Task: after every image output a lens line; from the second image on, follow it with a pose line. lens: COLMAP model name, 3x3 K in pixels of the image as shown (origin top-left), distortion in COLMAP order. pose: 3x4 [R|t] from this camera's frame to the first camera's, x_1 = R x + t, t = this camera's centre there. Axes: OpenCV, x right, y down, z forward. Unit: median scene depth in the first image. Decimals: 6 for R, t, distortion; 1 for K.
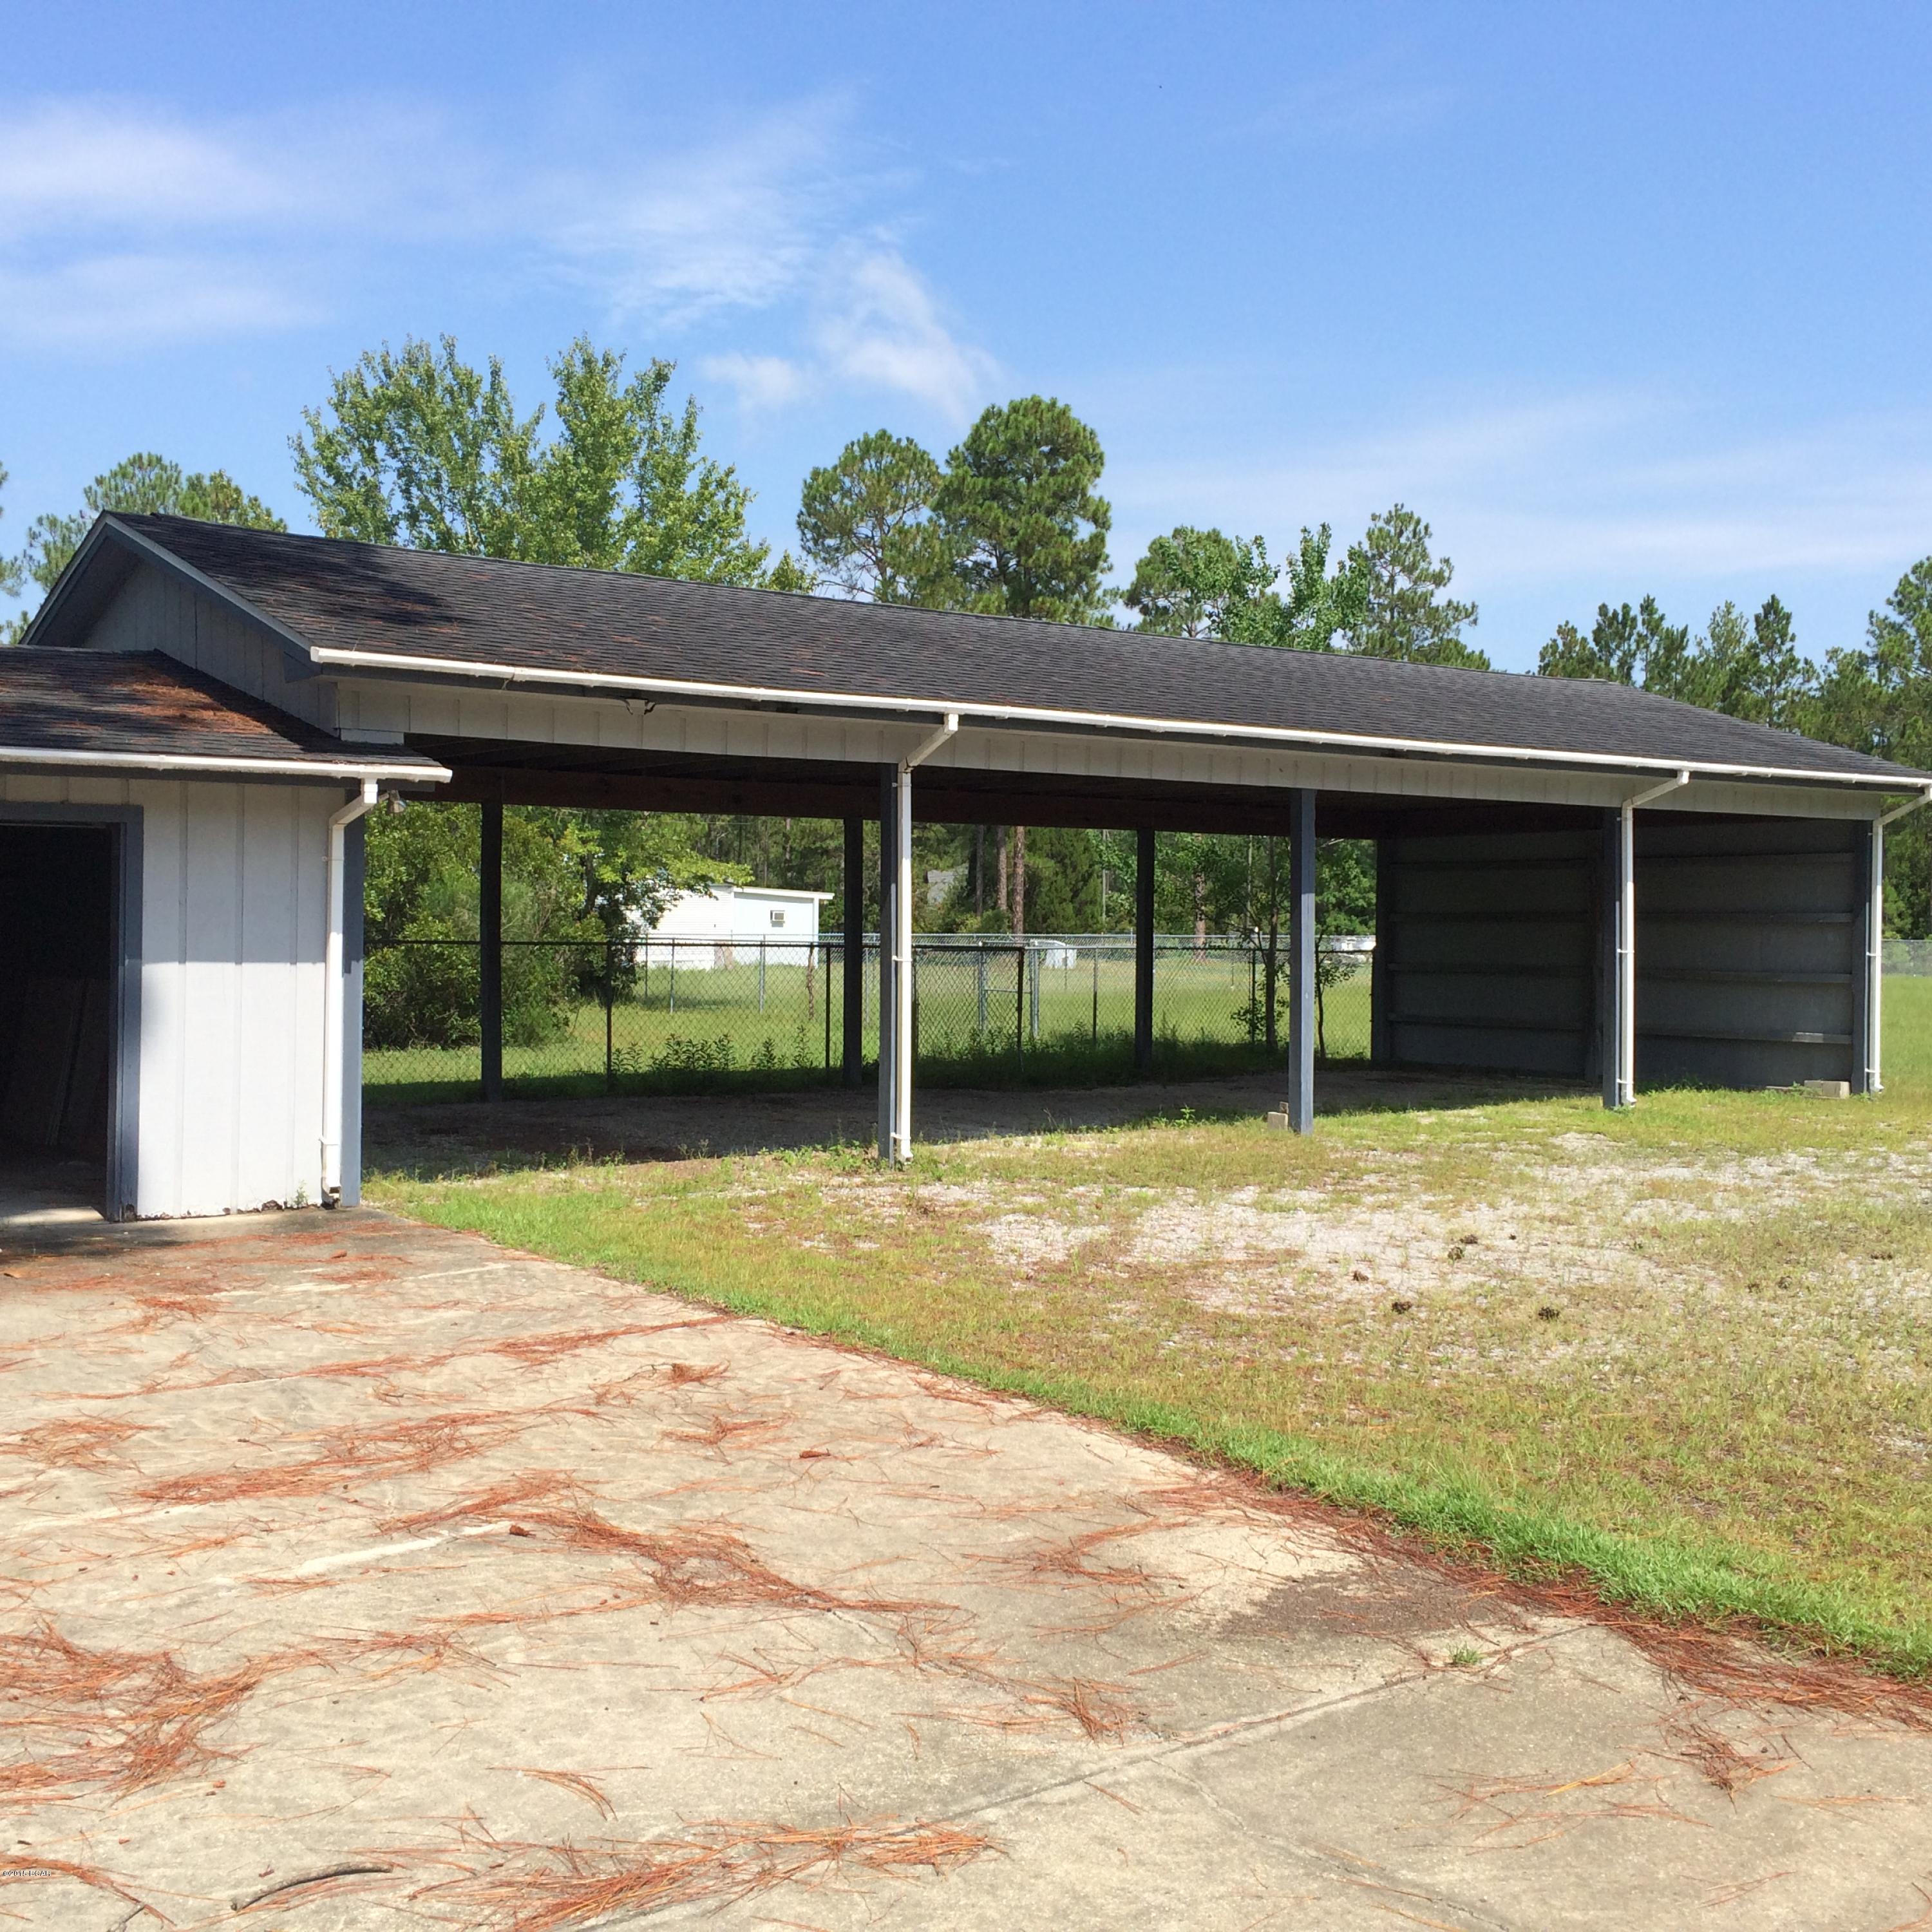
lens RADIAL K [[2184.0, 0, 945.6], [0, 2184.0, 953.4], [0, 0, 1]] dist [0.045078, 0.000000]
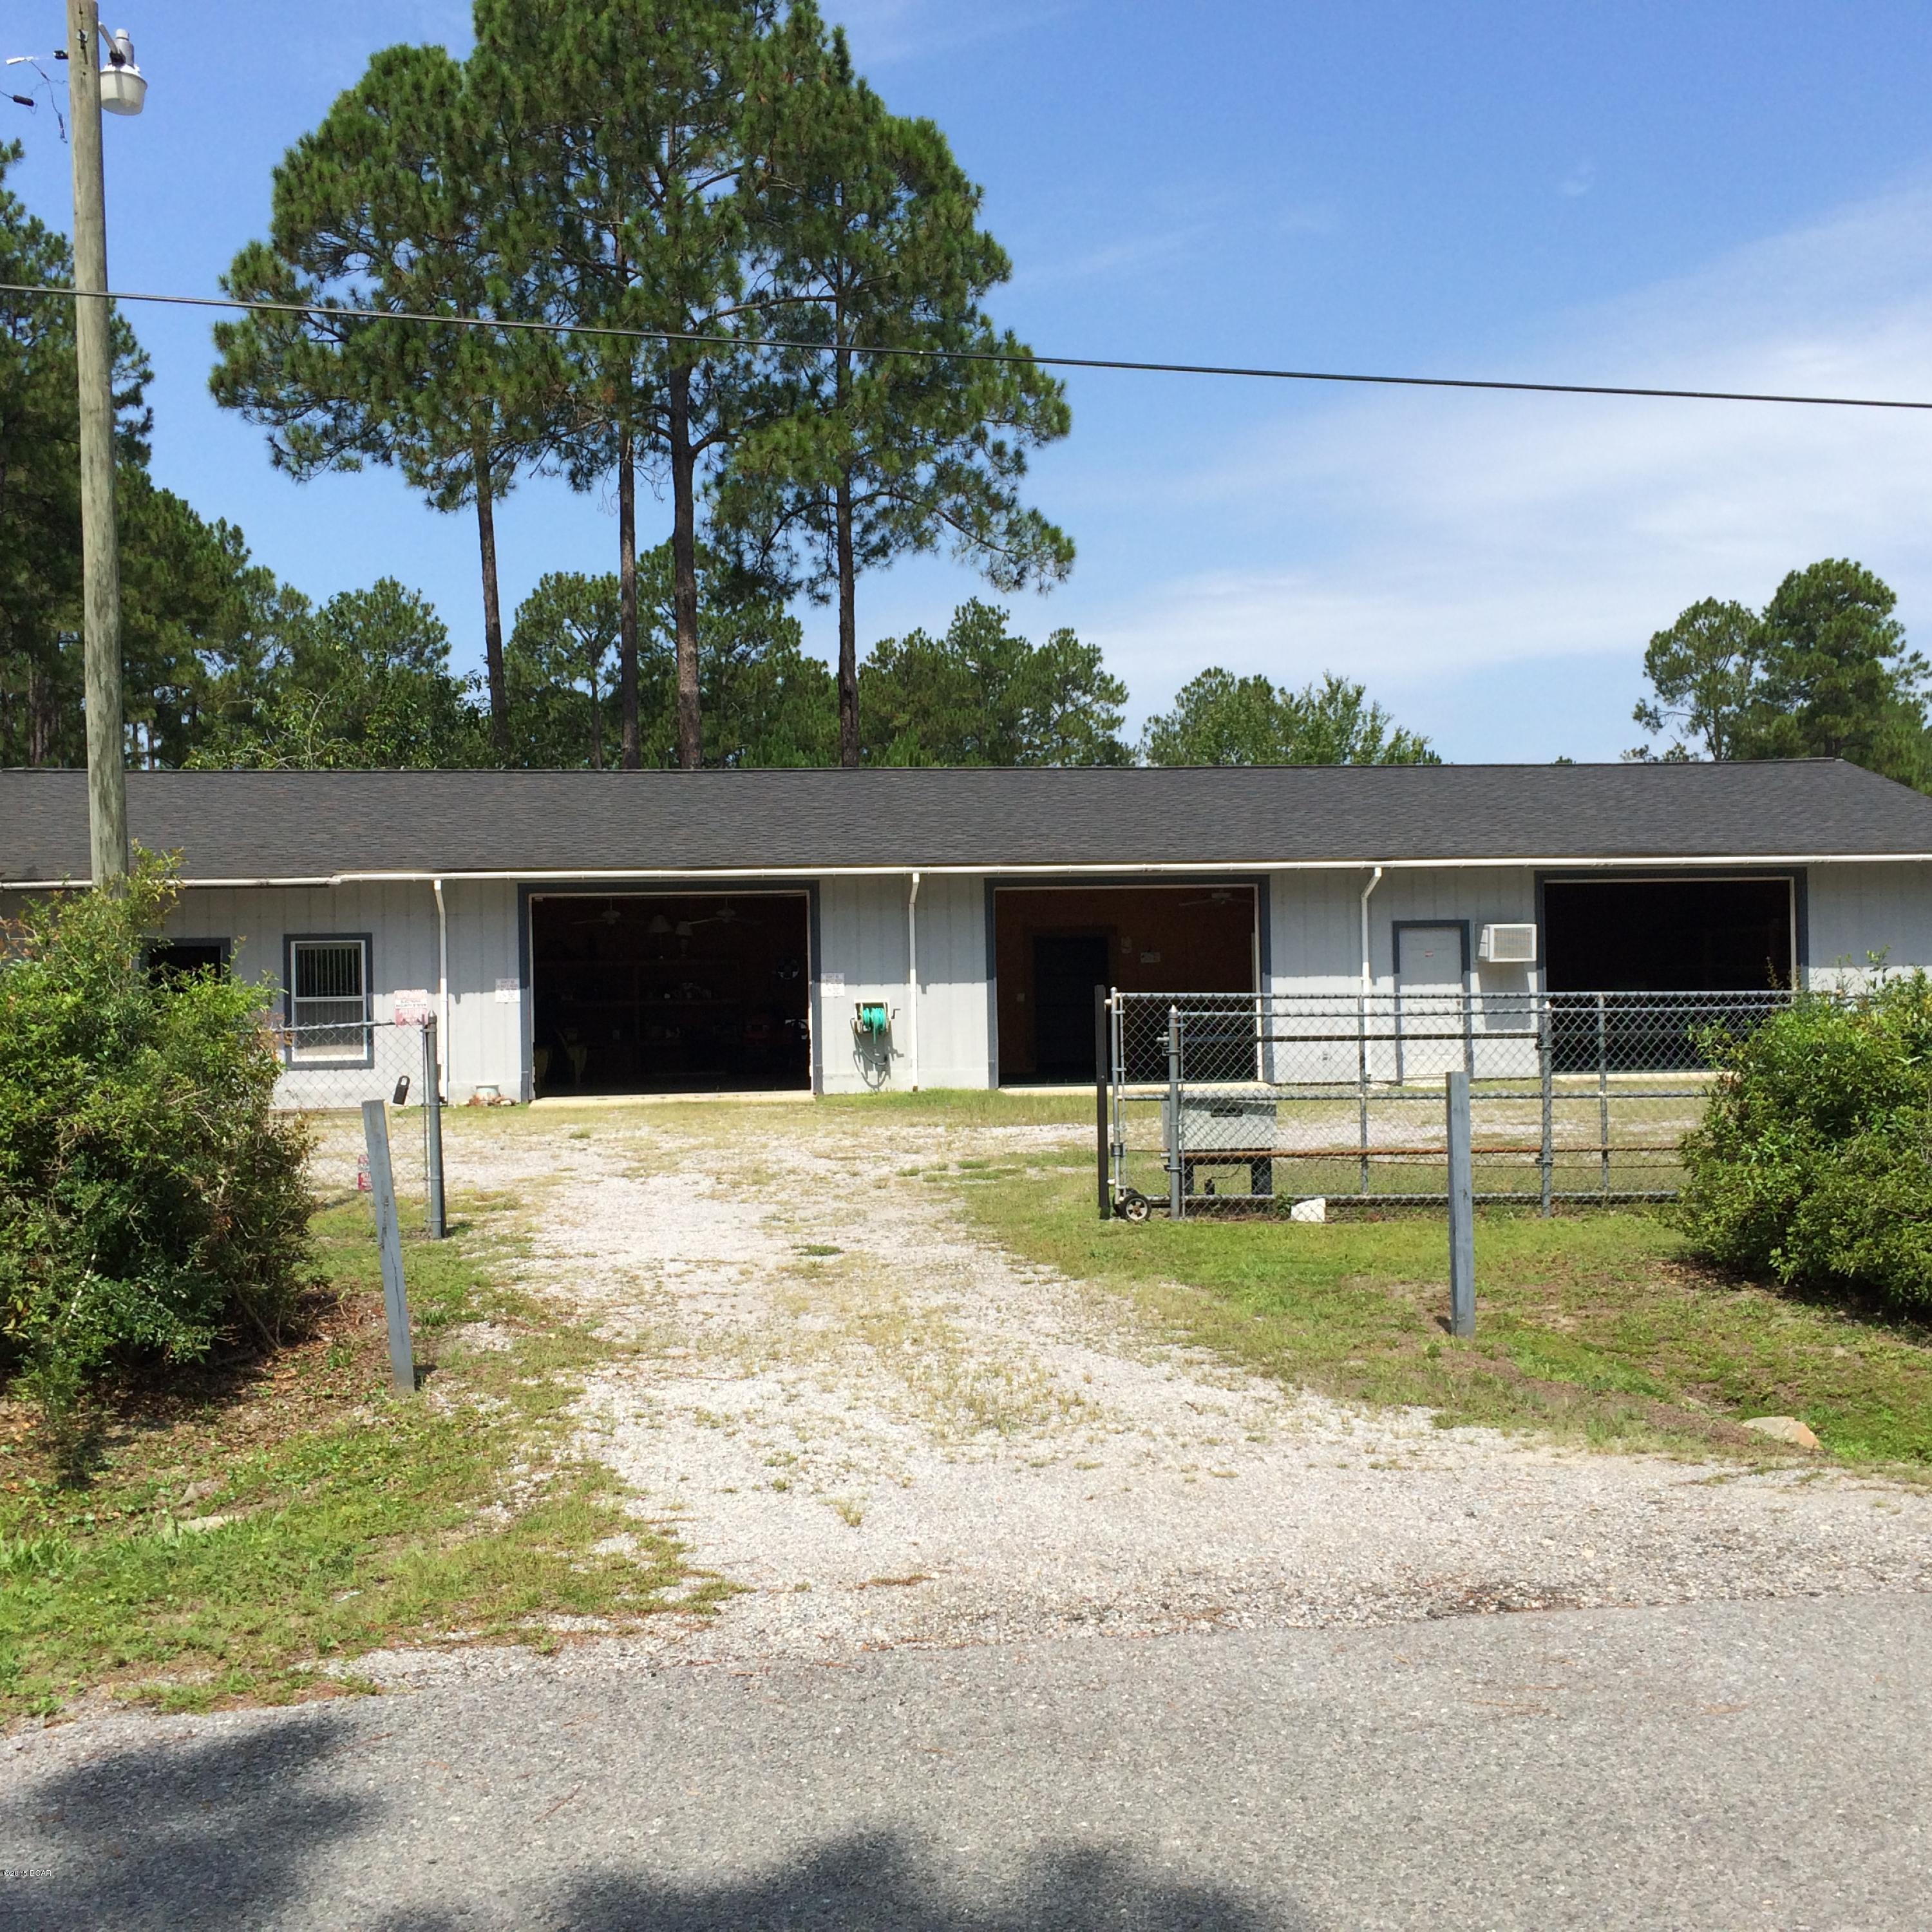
lens RADIAL K [[2184.0, 0, 949.7], [0, 2184.0, 973.5], [0, 0, 1]] dist [0.045078, 0.000000]
pose [[0.860194, -0.025743, -0.509317, 0.211517], [0.018687, 0.999645, -0.018966, 0.007661], [0.509625, 0.006797, 0.860370, -0.337127]]
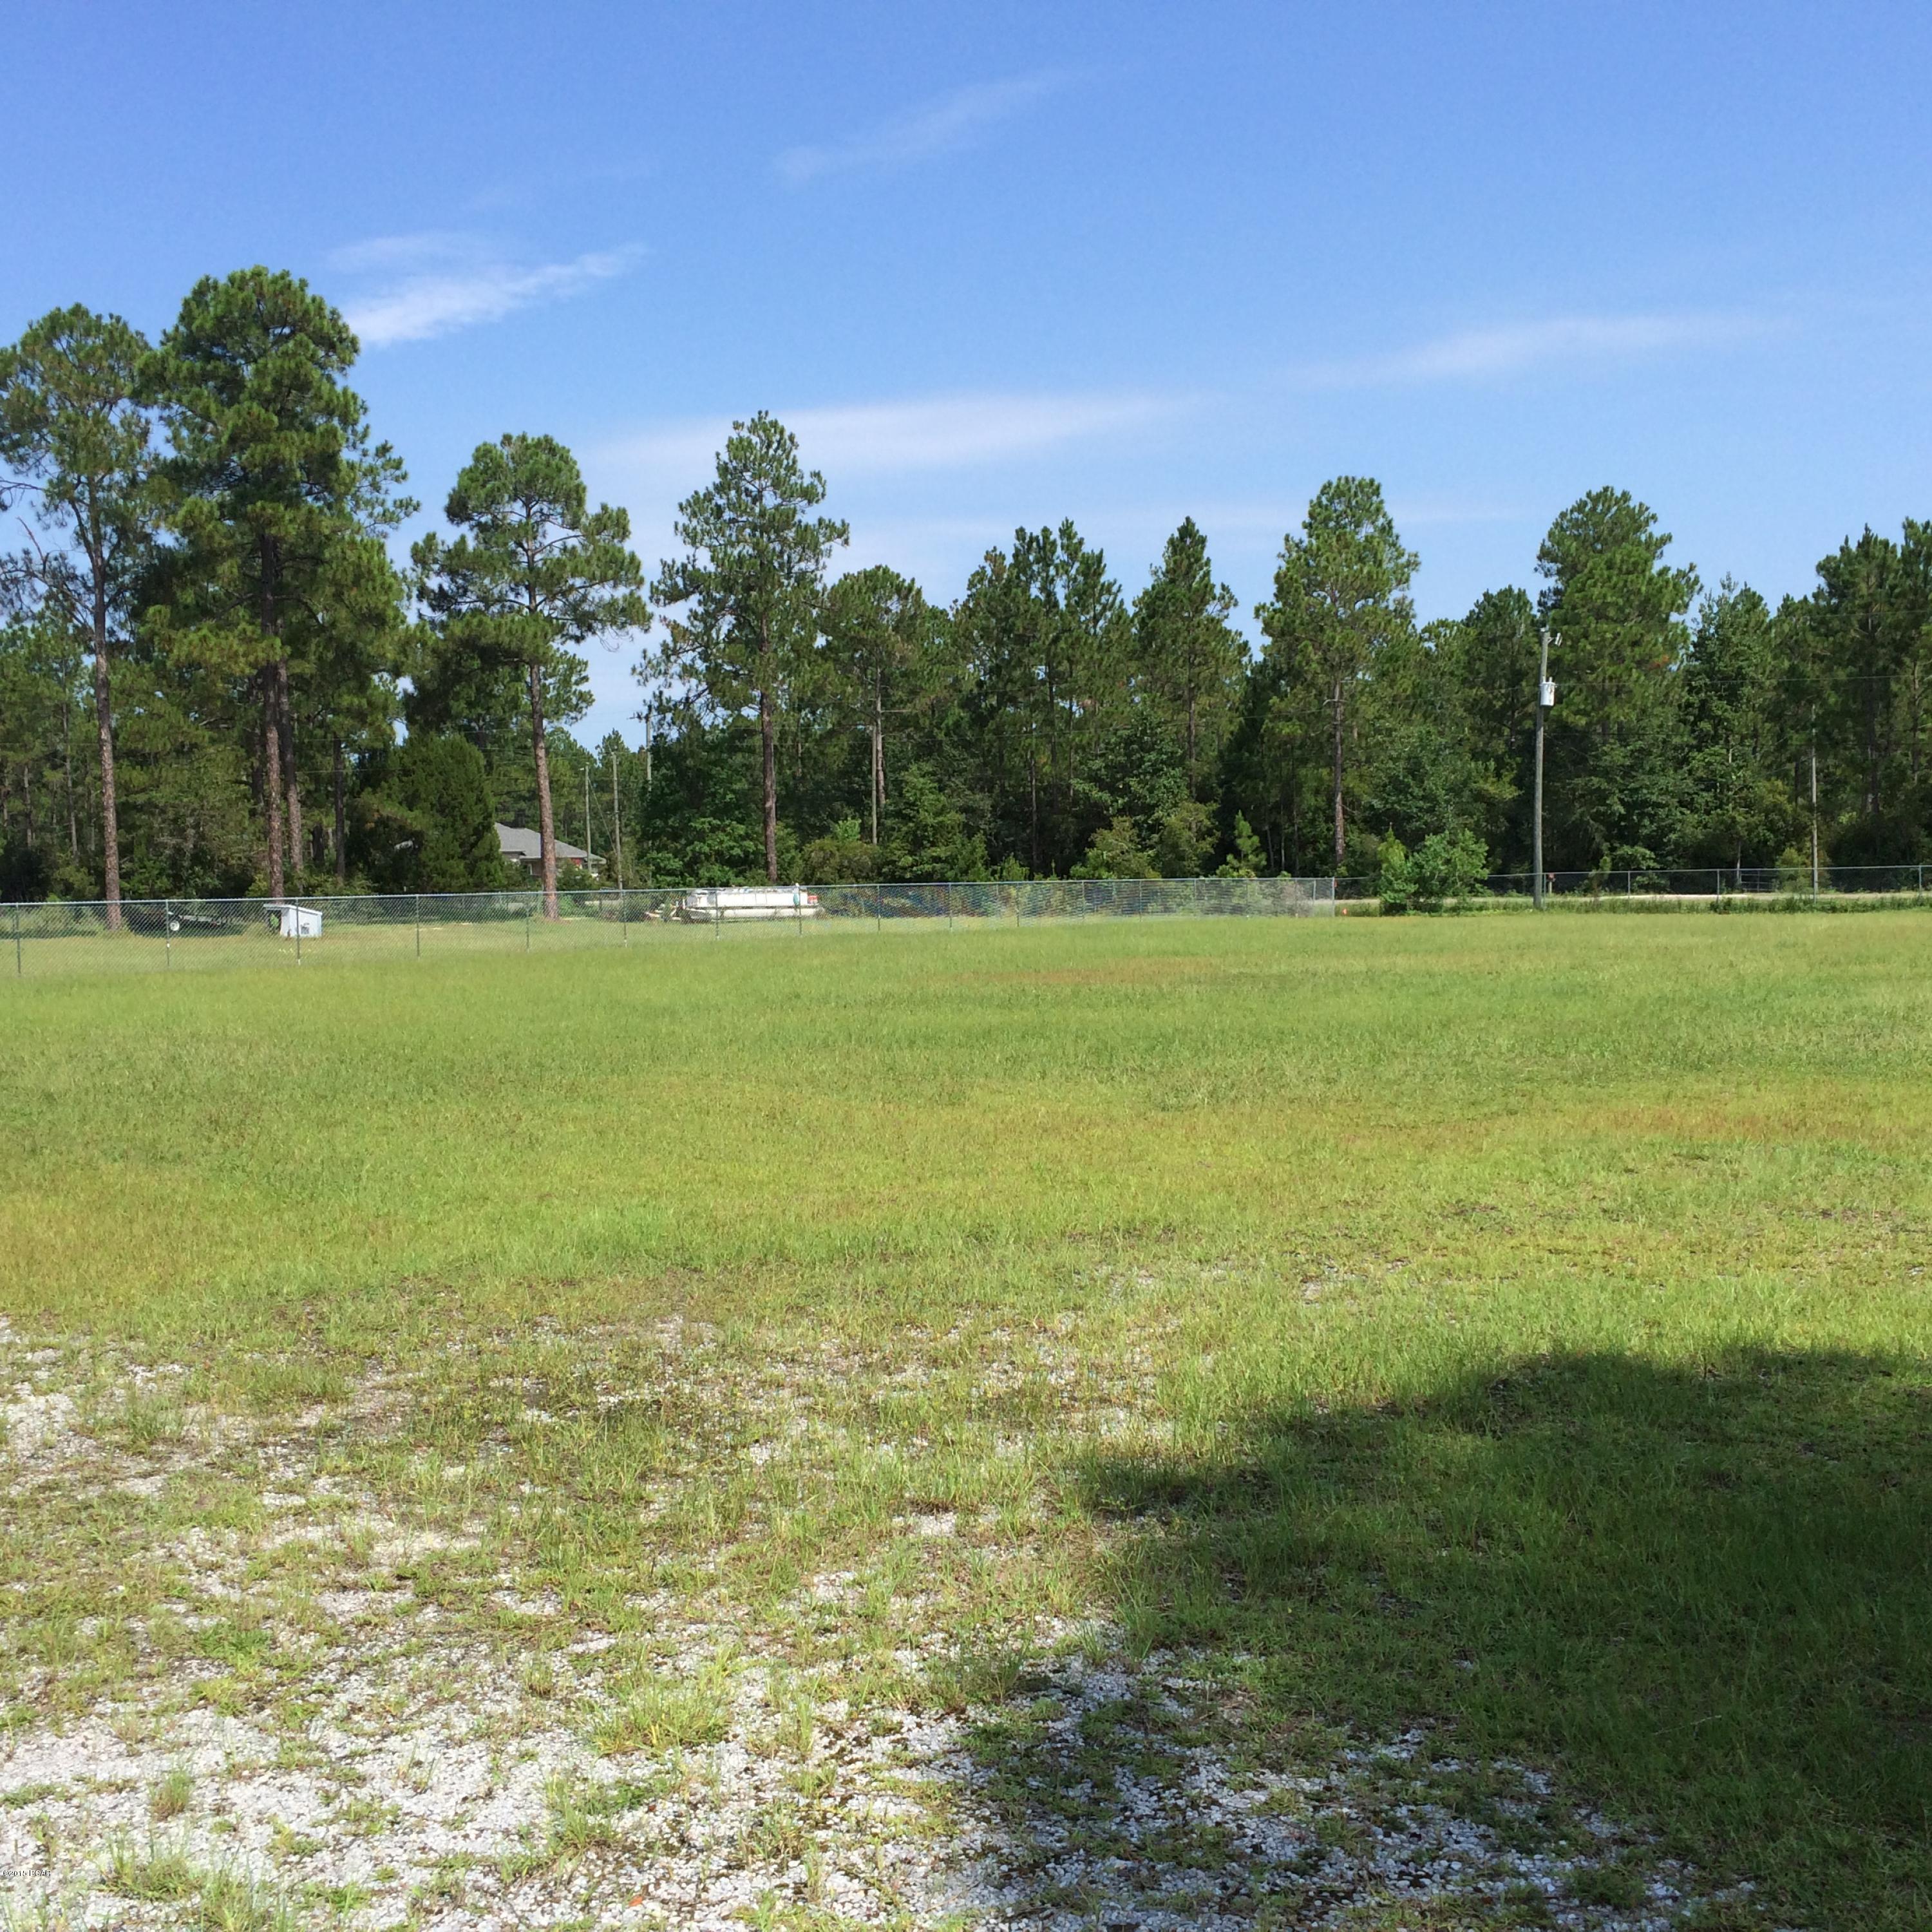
lens RADIAL K [[2184.0, 0, 957.0], [0, 2184.0, 964.5], [0, 0, 1]] dist [0.045078, 0.000000]
pose [[0.987551, -0.032692, 0.153867, 0.139831], [0.028634, 0.999183, 0.028512, 0.000558], [-0.154674, -0.023751, 0.987680, 0.085222]]
